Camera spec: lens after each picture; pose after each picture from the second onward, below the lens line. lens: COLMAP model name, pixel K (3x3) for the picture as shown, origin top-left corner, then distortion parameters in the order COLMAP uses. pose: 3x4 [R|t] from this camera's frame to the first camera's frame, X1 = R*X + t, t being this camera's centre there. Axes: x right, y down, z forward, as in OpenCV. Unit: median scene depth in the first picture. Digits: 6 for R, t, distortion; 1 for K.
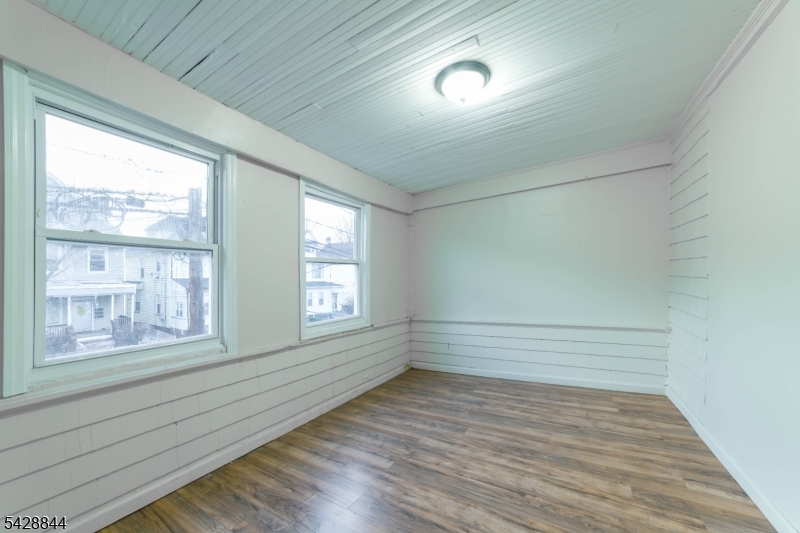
lens RADIAL K [[320.4, 0, 397.0], [0, 320.4, 268.9], [0, 0, 1]] dist [-0.028264, 0.007879]
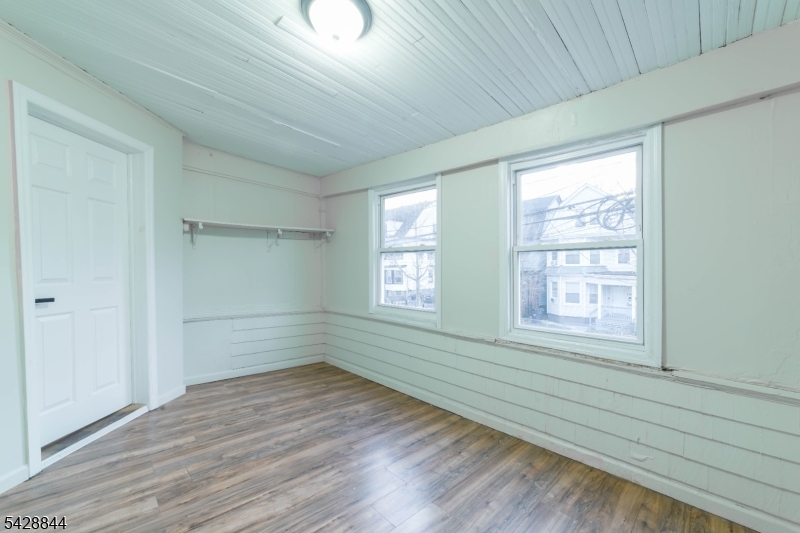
lens RADIAL K [[320.4, 0, 397.0], [0, 320.4, 268.9], [0, 0, 1]] dist [-0.028264, 0.007879]
pose [[-0.262299, 0.001641, -0.964985, 0.706094], [0.017970, 0.999833, -0.003185, 0.023431], [0.964819, -0.018176, -0.262285, 1.032153]]
